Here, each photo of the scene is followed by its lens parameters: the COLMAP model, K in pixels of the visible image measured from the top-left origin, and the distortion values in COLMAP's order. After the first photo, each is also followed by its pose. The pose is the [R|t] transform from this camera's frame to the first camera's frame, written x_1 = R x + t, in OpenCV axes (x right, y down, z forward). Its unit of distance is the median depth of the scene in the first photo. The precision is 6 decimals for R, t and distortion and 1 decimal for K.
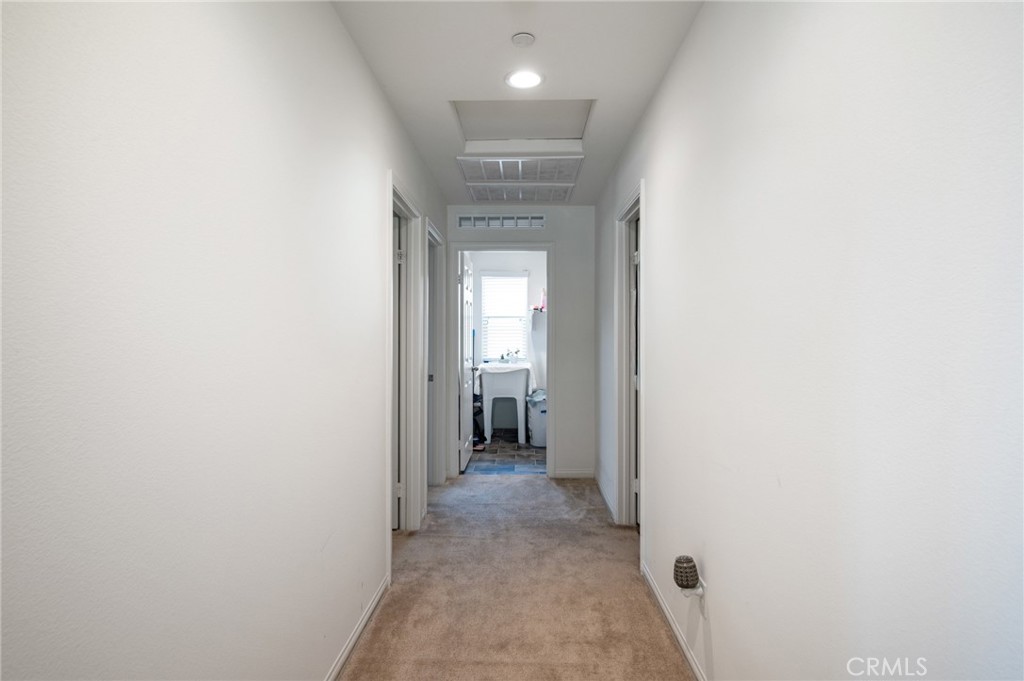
lens RADIAL K [[569.9, 0, 512.1], [0, 569.9, 341.2], [0, 0, 1]] dist [-0.007137, -0.000336]
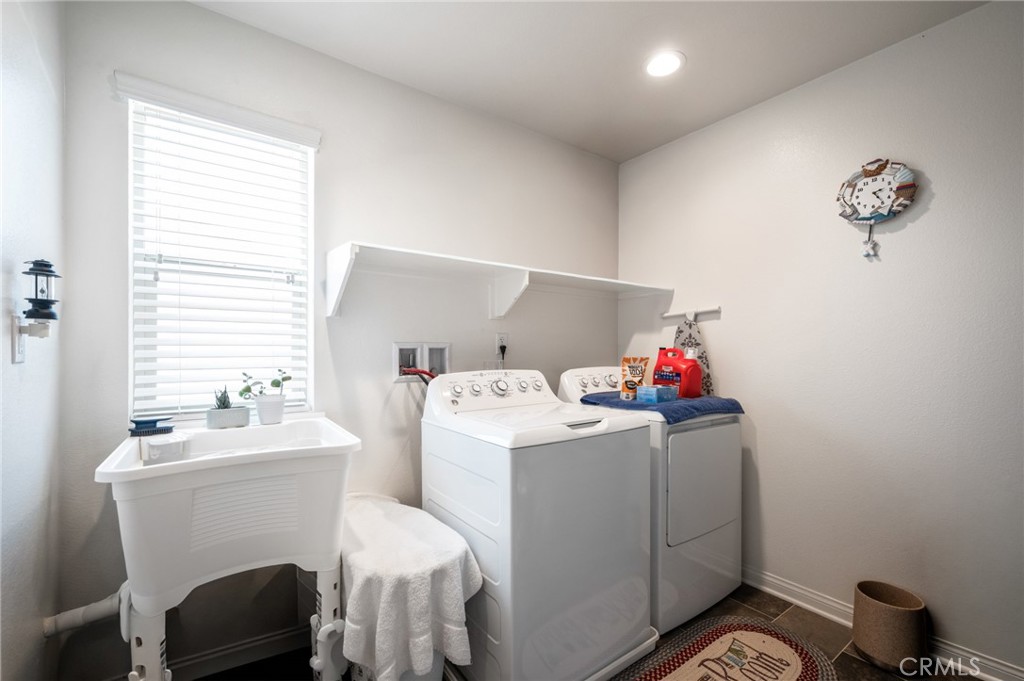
lens RADIAL K [[440.2, 0, 514.8], [0, 440.2, 347.1], [0, 0, 1]] dist [0.000695, -0.000105]
pose [[0.801350, 0.008173, 0.598140, -0.031396], [-0.003467, 0.999953, -0.009019, 0.002553], [-0.598186, 0.005154, 0.801341, 0.739231]]
